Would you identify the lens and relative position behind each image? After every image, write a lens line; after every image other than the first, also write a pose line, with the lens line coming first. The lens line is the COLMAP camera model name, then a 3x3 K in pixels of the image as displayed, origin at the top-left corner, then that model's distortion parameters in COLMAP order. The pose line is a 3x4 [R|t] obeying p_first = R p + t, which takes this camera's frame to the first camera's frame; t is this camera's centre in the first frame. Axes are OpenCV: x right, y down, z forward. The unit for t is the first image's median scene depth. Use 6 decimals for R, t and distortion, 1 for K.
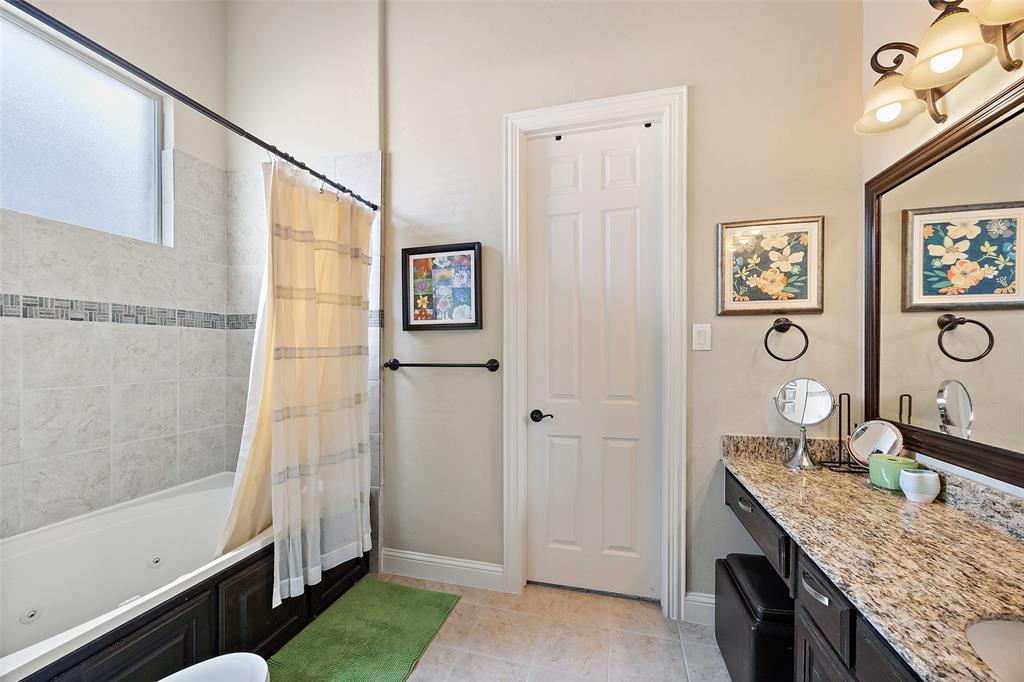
lens RADIAL K [[391.6, 0, 511.3], [0, 391.6, 345.1], [0, 0, 1]] dist [-0.000474, -0.000037]
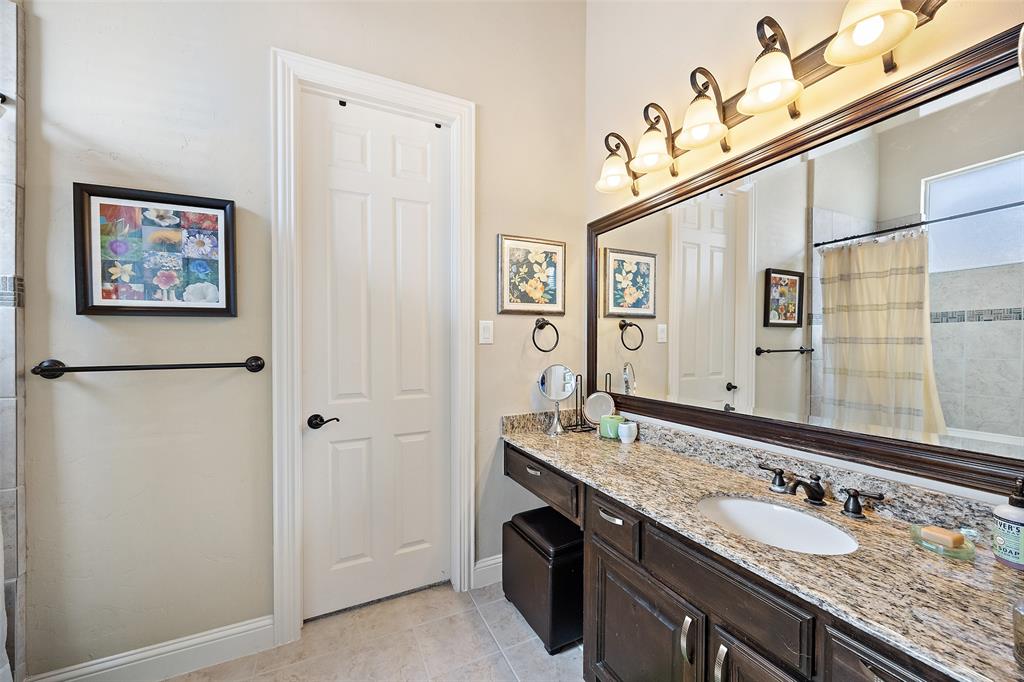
lens RADIAL K [[395.0, 0, 512.0], [0, 395.0, 341.0], [0, 0, 1]] dist [0.001090, 0.000036]
pose [[0.760539, 0.000218, 0.649292, -0.210482], [-0.004515, 0.999978, 0.004952, -0.000749], [-0.649276, -0.006697, 0.760523, 0.091099]]
